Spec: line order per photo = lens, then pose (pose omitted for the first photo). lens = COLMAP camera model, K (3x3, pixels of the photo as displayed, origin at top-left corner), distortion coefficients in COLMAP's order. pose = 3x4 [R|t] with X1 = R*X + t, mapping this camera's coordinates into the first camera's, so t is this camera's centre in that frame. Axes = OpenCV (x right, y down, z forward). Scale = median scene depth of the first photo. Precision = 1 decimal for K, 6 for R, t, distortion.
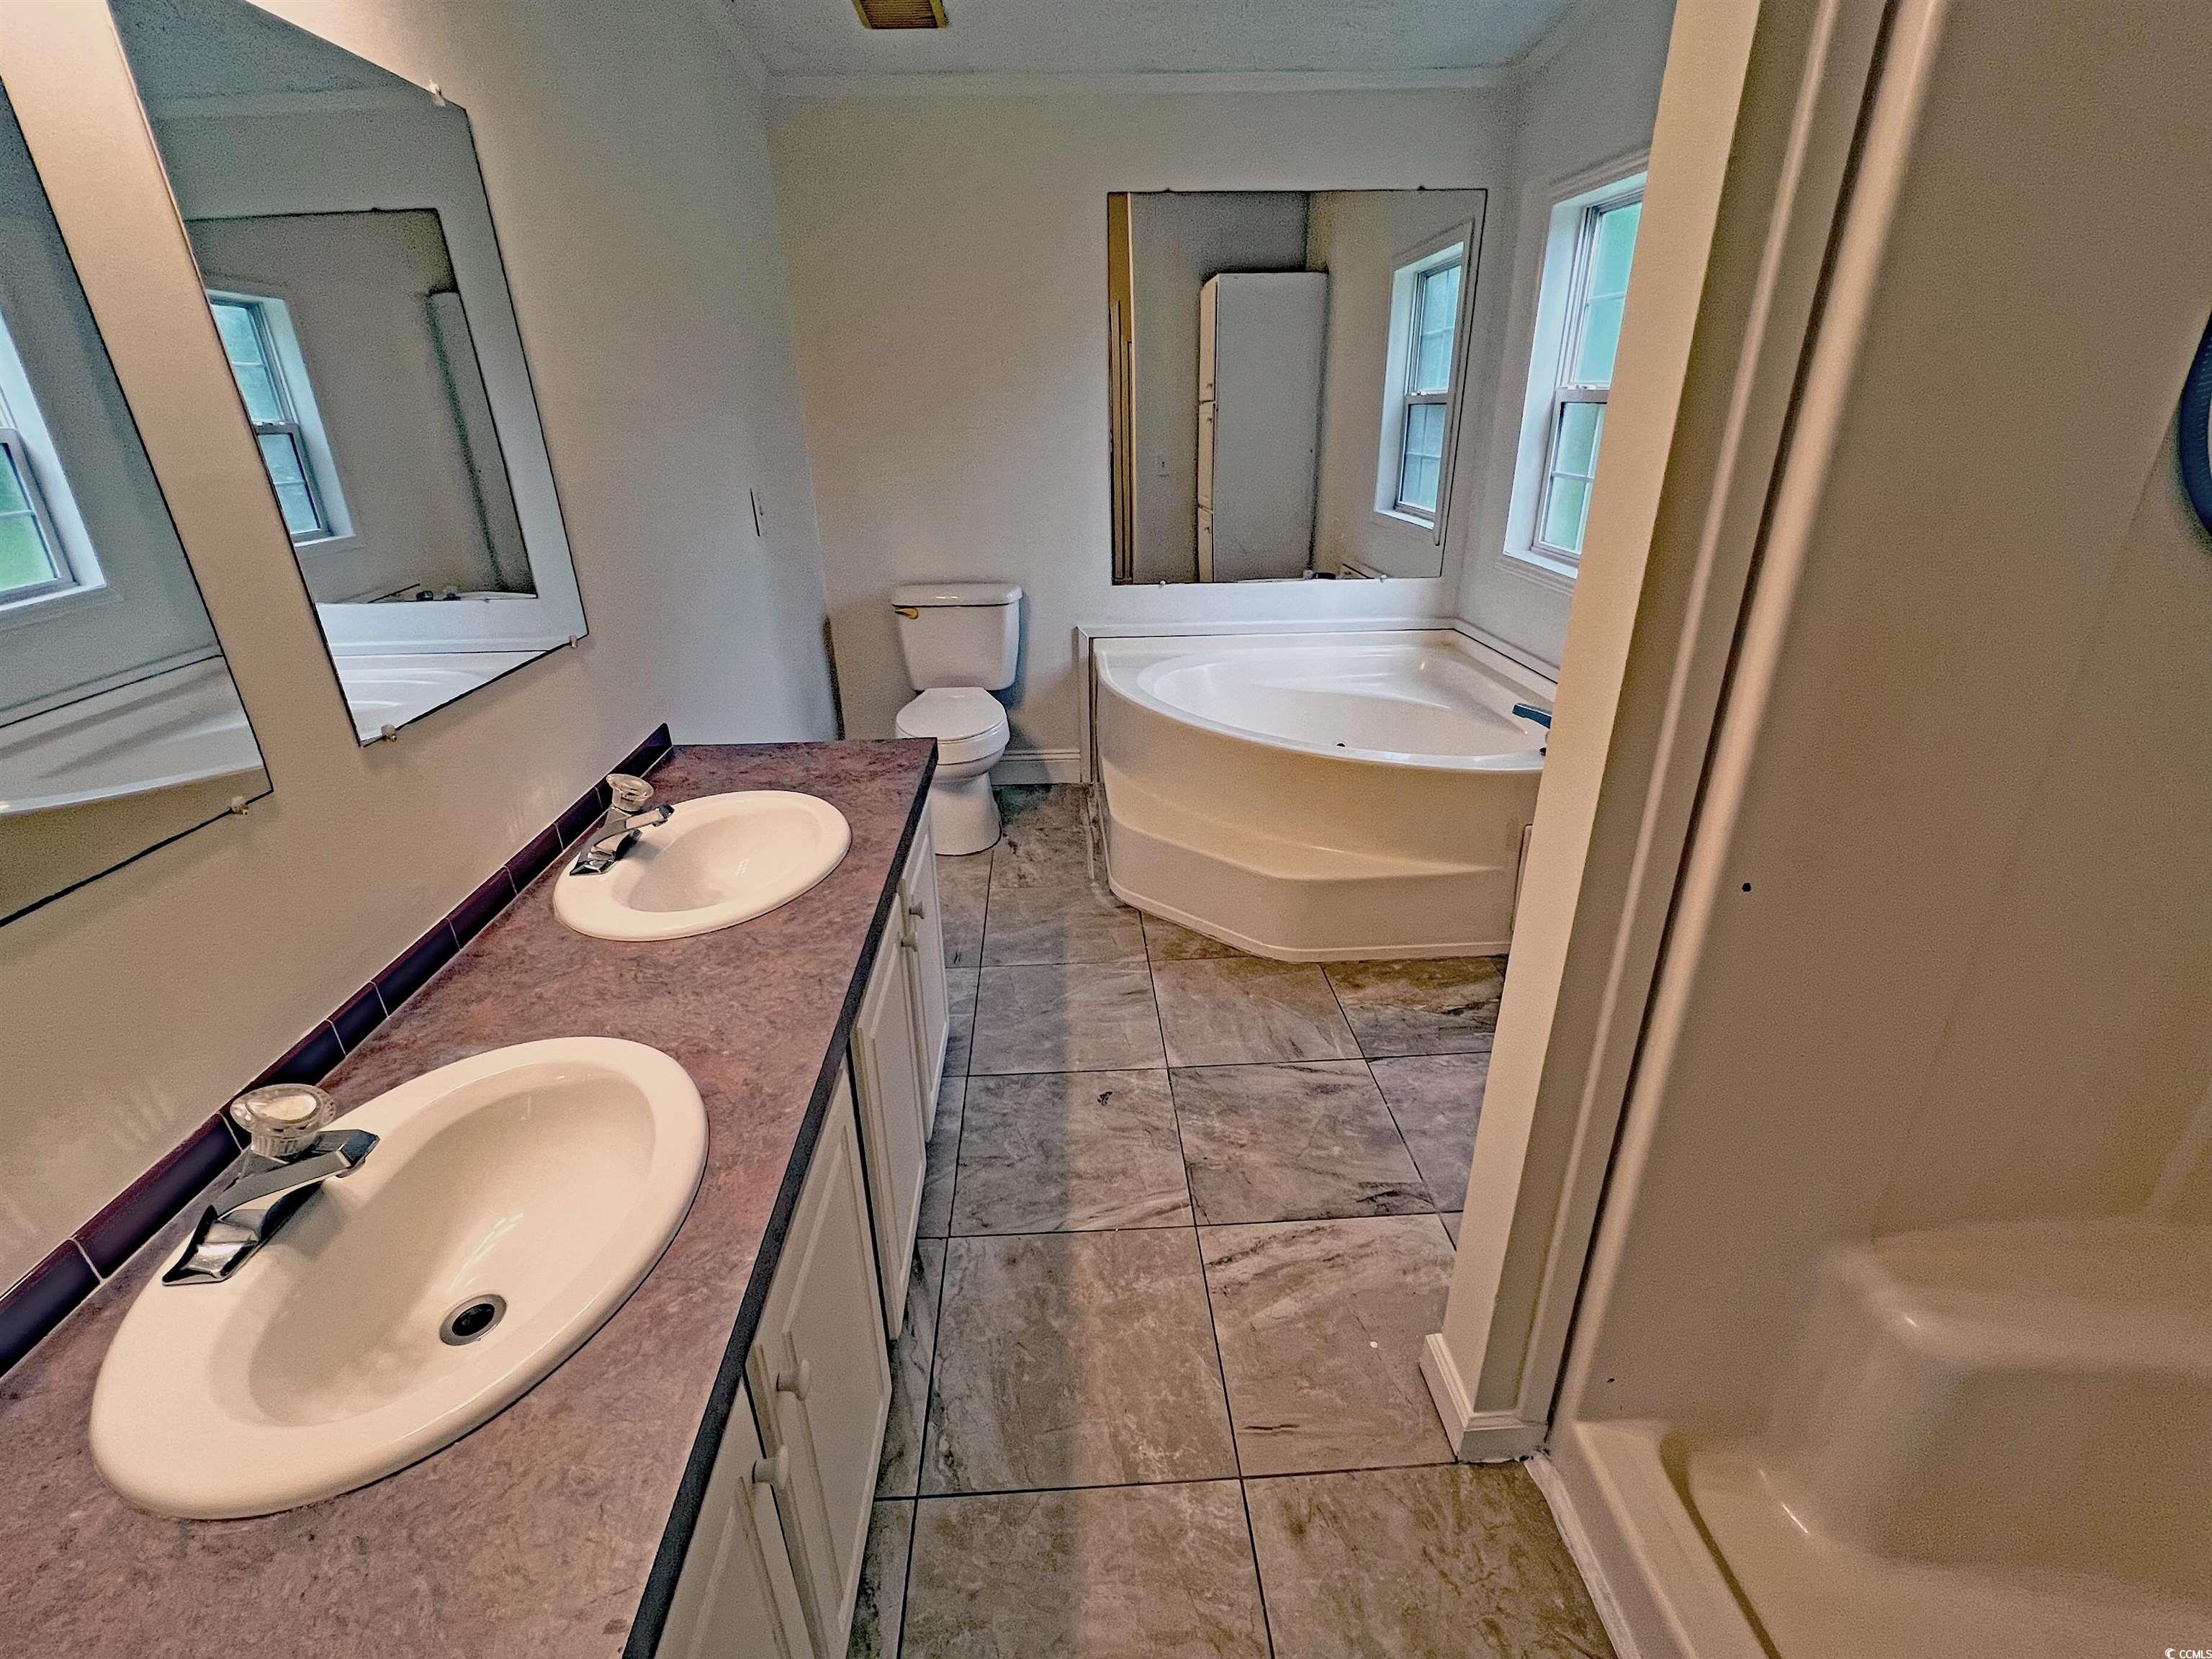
lens RADIAL K [[975.3, 0, 1102.4], [0, 975.3, 830.1], [0, 0, 1]] dist [0.001264, -0.000502]
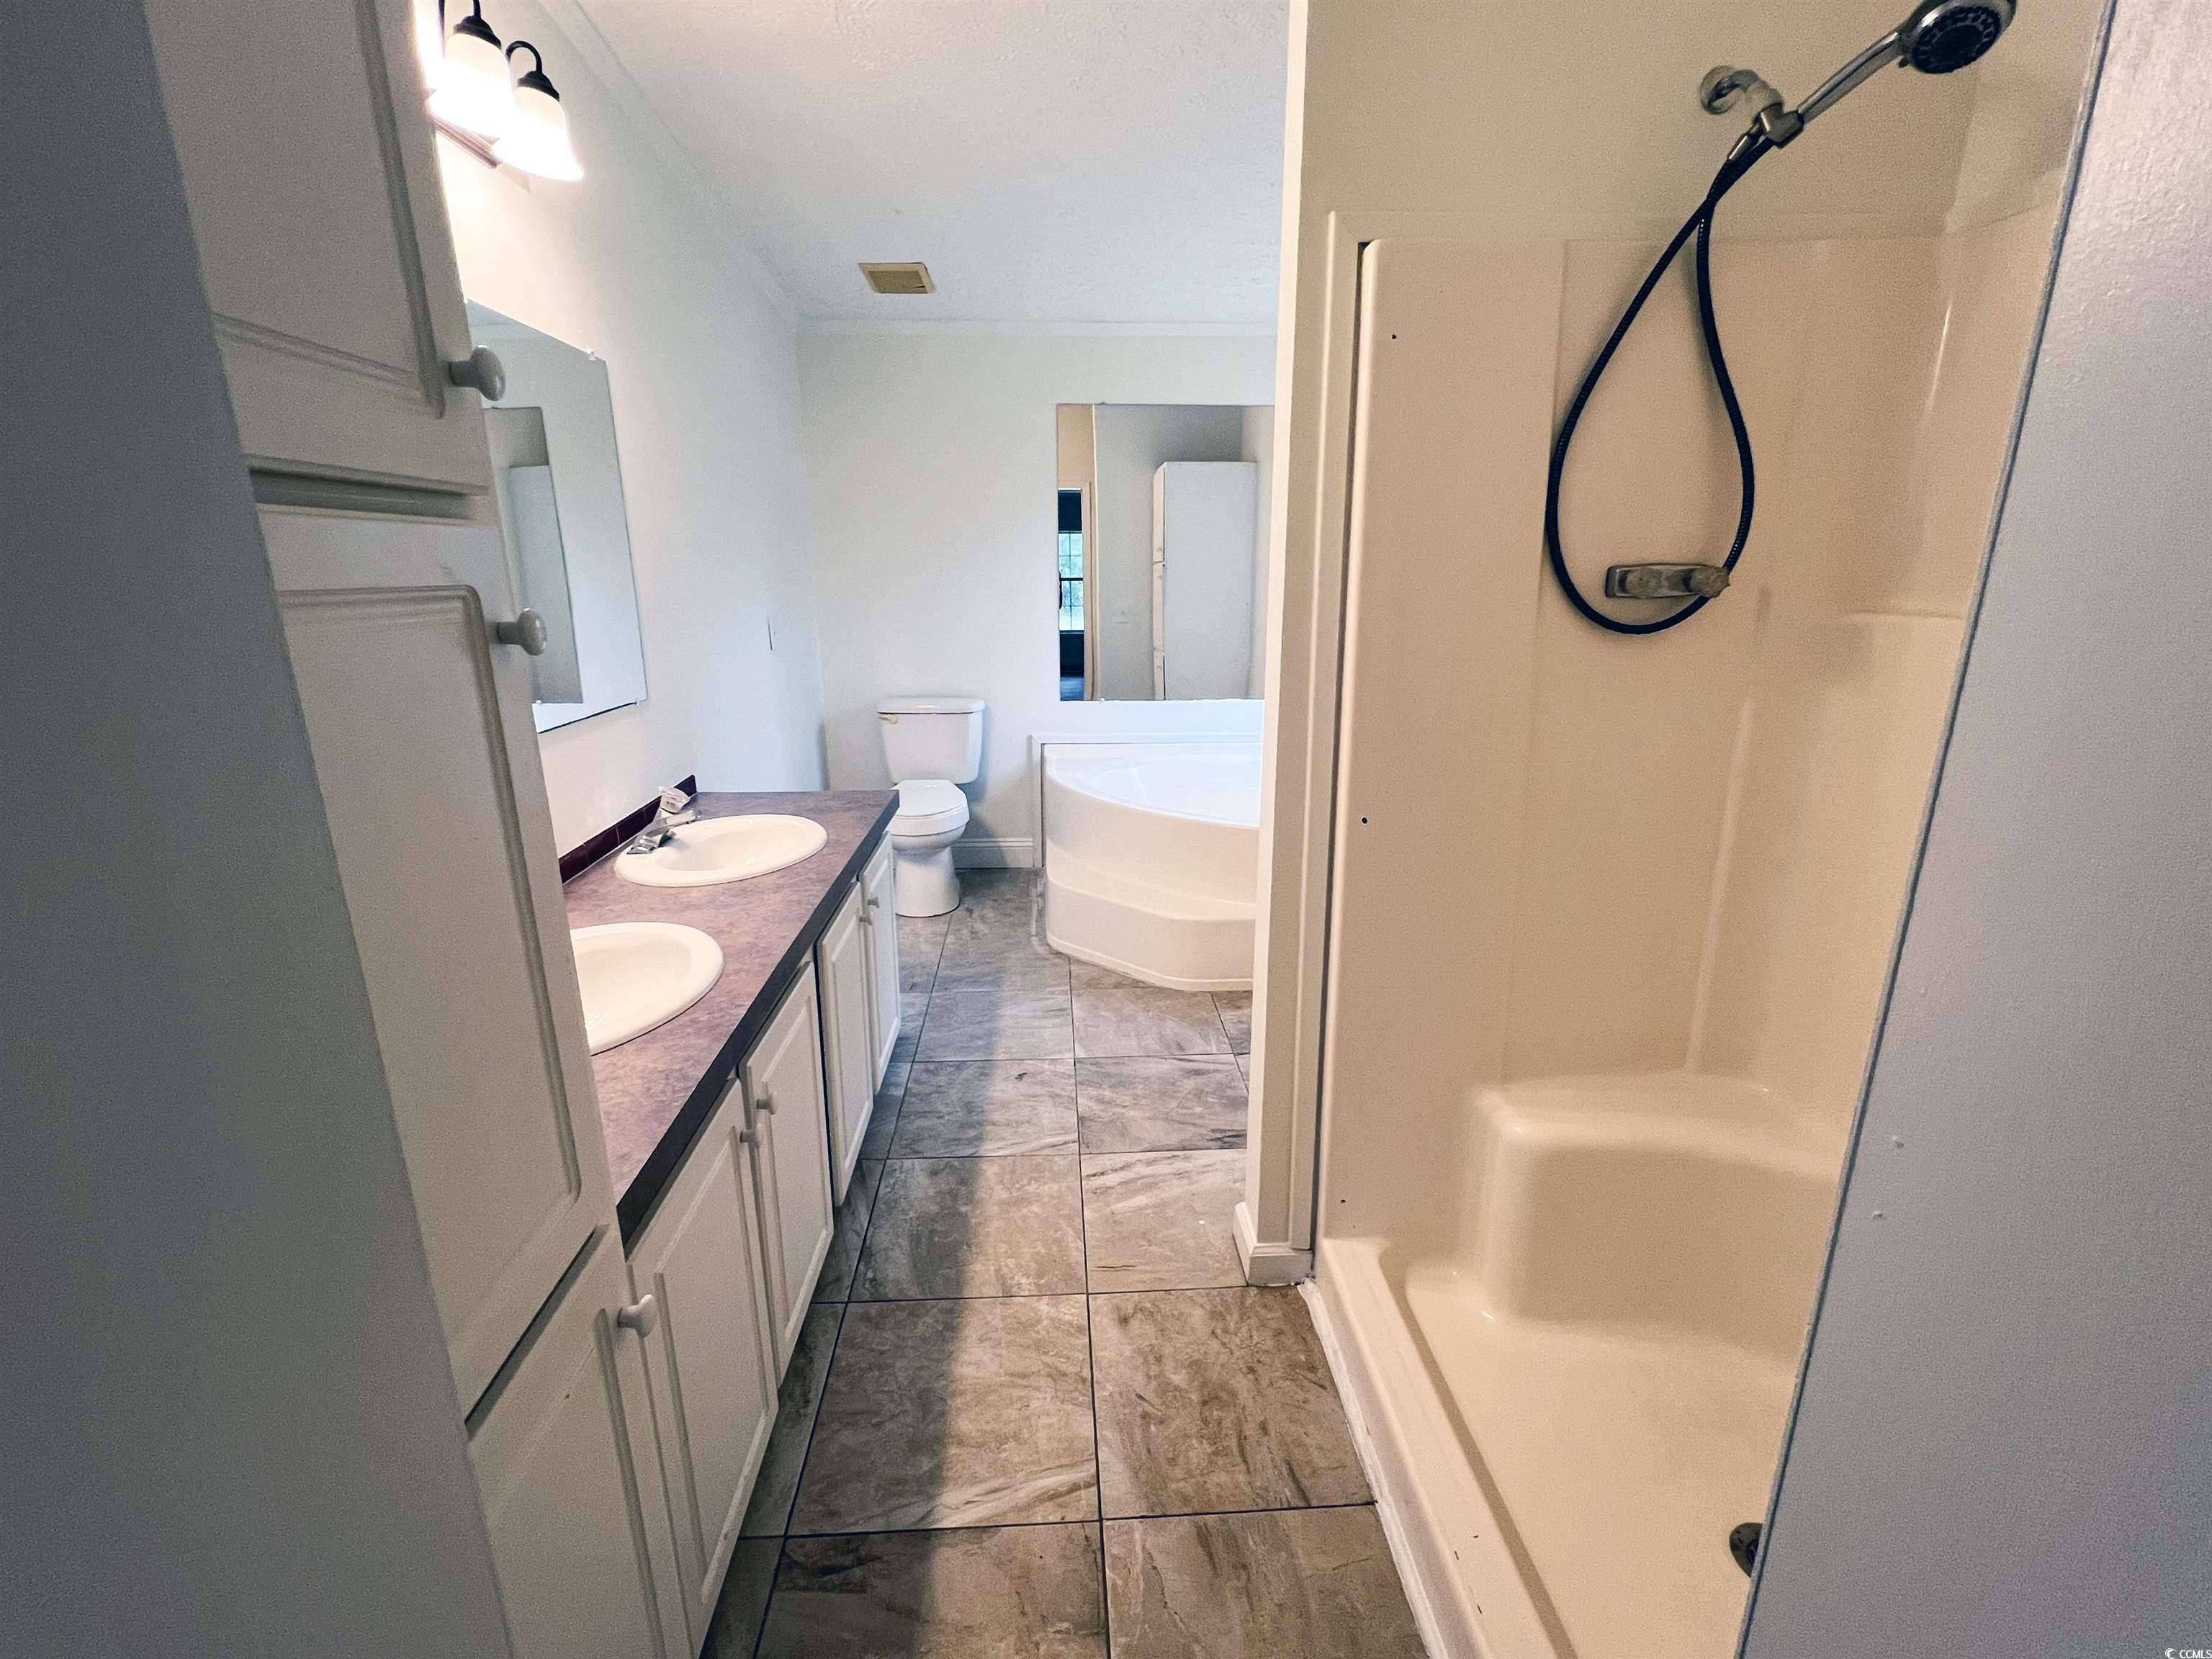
lens RADIAL K [[975.3, 0, 1101.2], [0, 975.3, 827.9], [0, 0, 1]] dist [0.001264, -0.000502]
pose [[0.999888, 0.013905, 0.005520, 0.119794], [-0.012885, 0.987888, -0.154635, 0.193881], [-0.007603, 0.154547, 0.987956, -0.364241]]
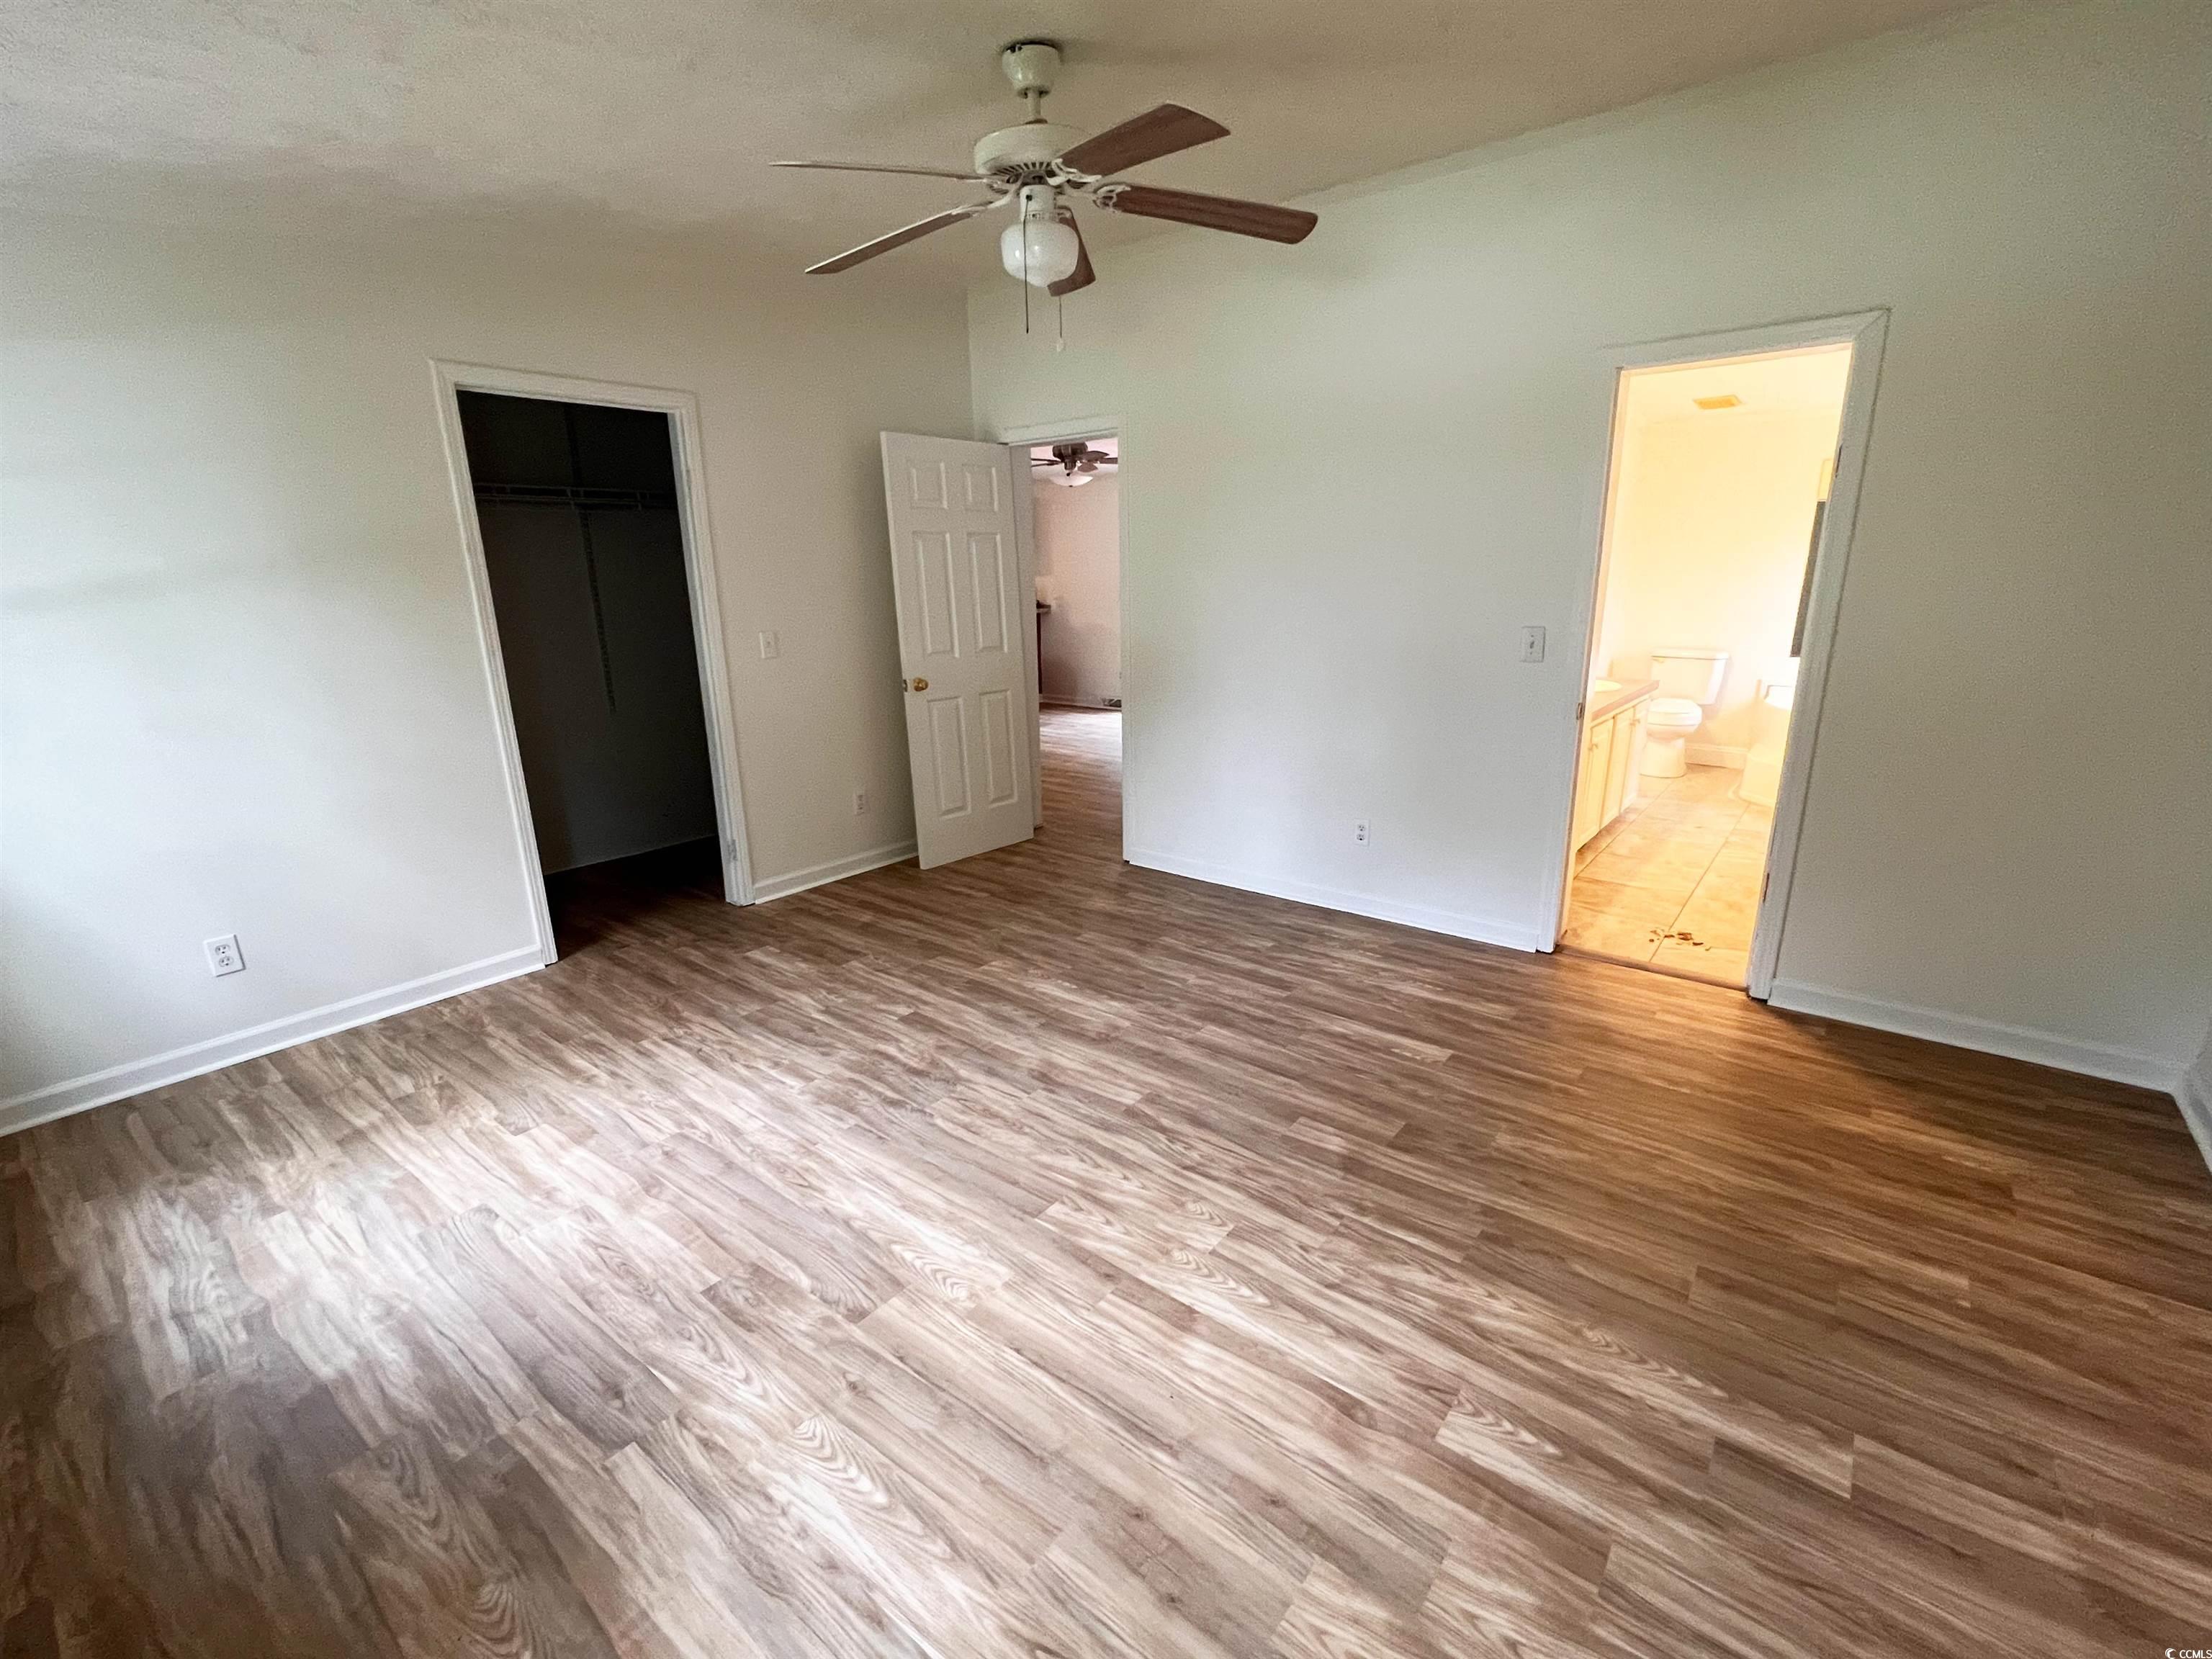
lens RADIAL K [[975.3, 0, 1106.5], [0, 975.3, 837.7], [0, 0, 1]] dist [0.001264, -0.000502]
pose [[0.750933, 0.187055, -0.633333, 0.571277], [-0.271266, 0.961771, -0.037577, 1.025510], [0.602092, 0.200020, 0.772967, -2.317238]]
